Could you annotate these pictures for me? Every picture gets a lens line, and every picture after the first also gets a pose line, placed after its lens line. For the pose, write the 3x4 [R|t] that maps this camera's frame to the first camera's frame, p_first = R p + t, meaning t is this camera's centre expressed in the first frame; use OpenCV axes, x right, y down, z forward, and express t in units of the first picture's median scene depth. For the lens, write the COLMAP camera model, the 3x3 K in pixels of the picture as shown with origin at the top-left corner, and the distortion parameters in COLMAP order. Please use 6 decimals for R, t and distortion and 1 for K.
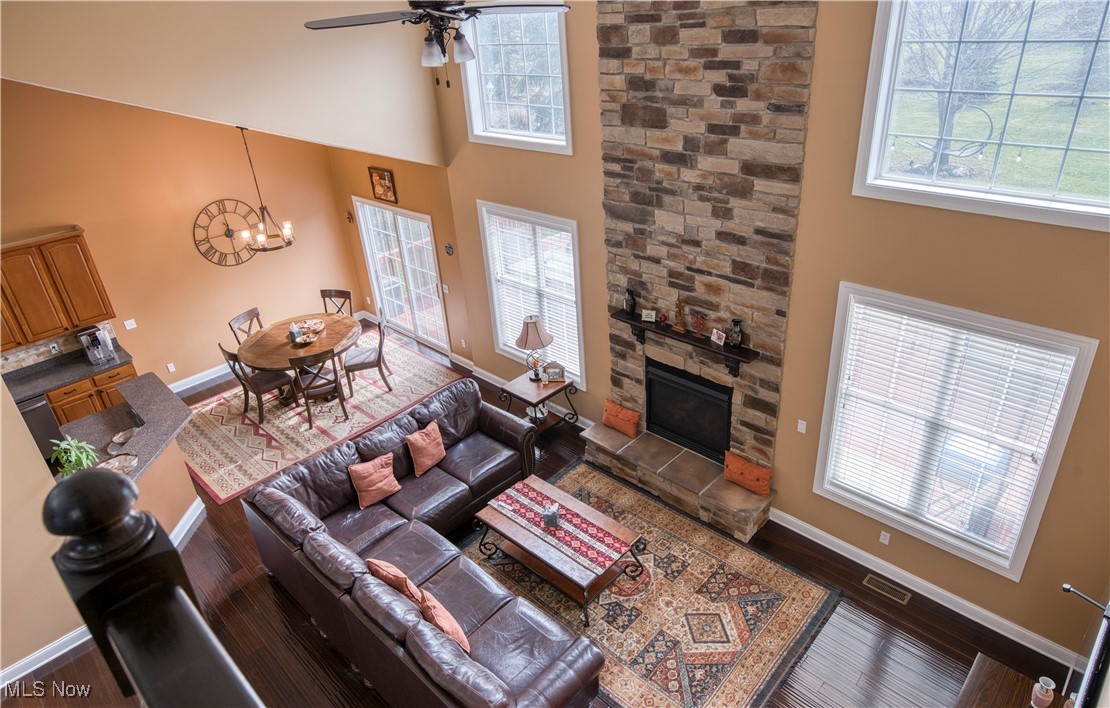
lens RADIAL K [[674.4, 0, 555.9], [0, 674.4, 343.2], [0, 0, 1]] dist [-0.005889, 0.000895]
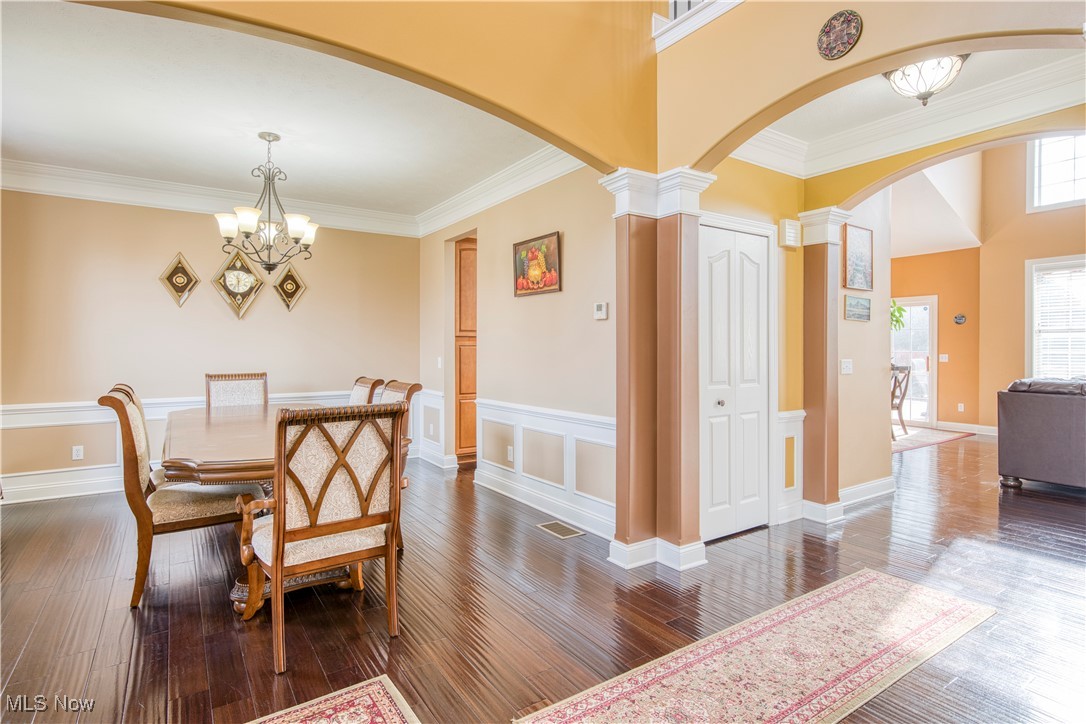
lens RADIAL K [[561.4, 0, 544.1], [0, 561.4, 354.7], [0, 0, 1]] dist [-0.004793, 0.008195]
pose [[0.976484, 0.070088, -0.203878, -1.002222], [-0.152623, 0.892651, -0.424123, 0.675041], [0.152266, 0.445266, 0.882357, 0.055356]]
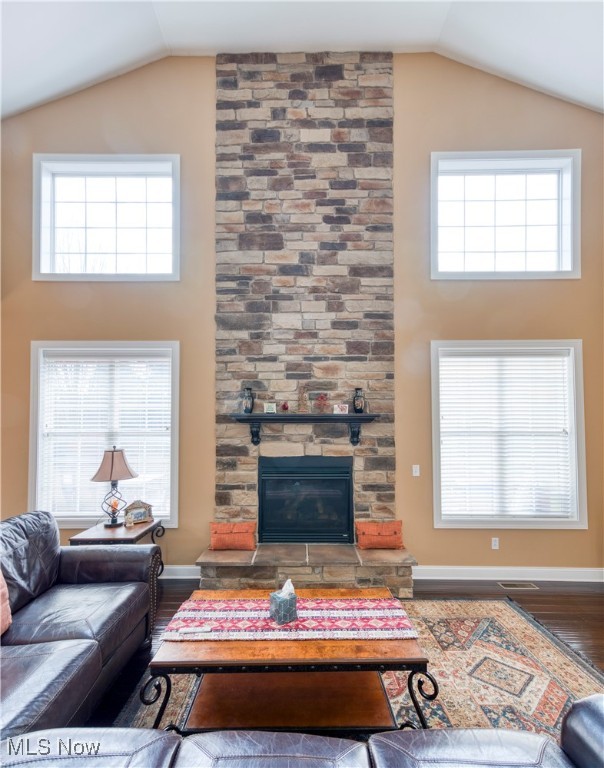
lens RADIAL K [[357.8, 0, 301.4], [0, 357.8, 413.5], [0, 0, 1]] dist [0.015738, 0.004438]
pose [[0.713990, 0.087710, 0.694640, -0.252108], [0.278049, 0.875015, -0.396280, 0.232716], [-0.642578, 0.476084, 0.600364, 0.678905]]
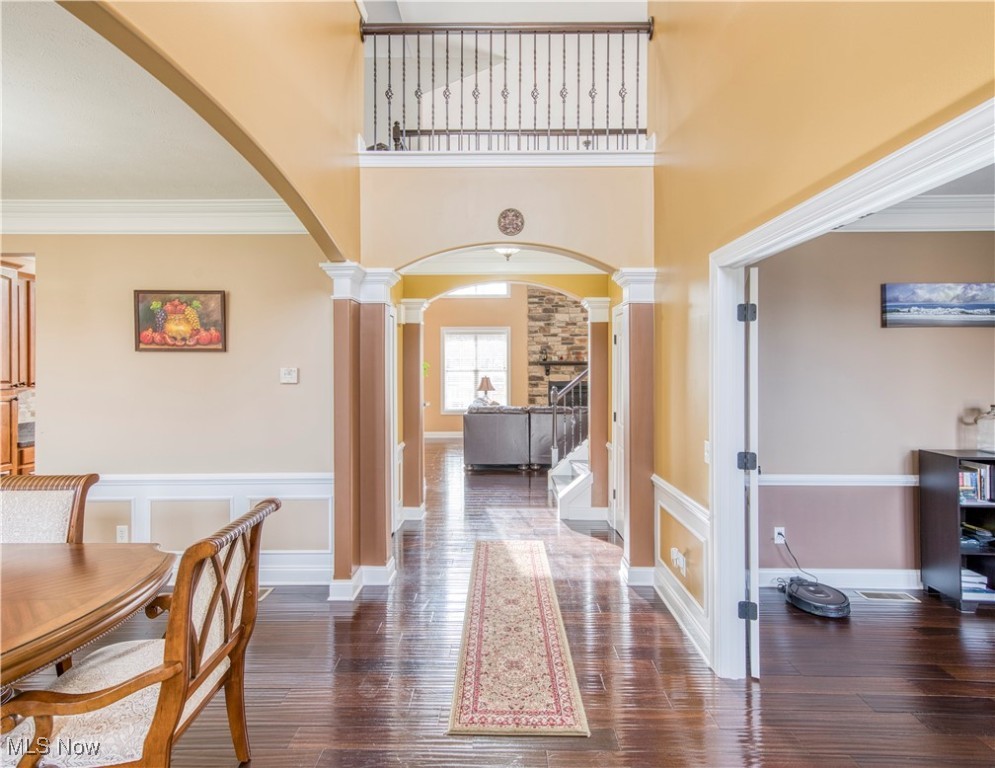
lens RADIAL K [[499.7, 0, 494.5], [0, 499.7, 369.7], [0, 0, 1]] dist [0.016149, -0.000095]
pose [[0.720655, 0.062092, 0.690508, -1.341997], [0.274464, 0.889059, -0.366393, 0.634750], [-0.636653, 0.453562, 0.623662, 0.060922]]
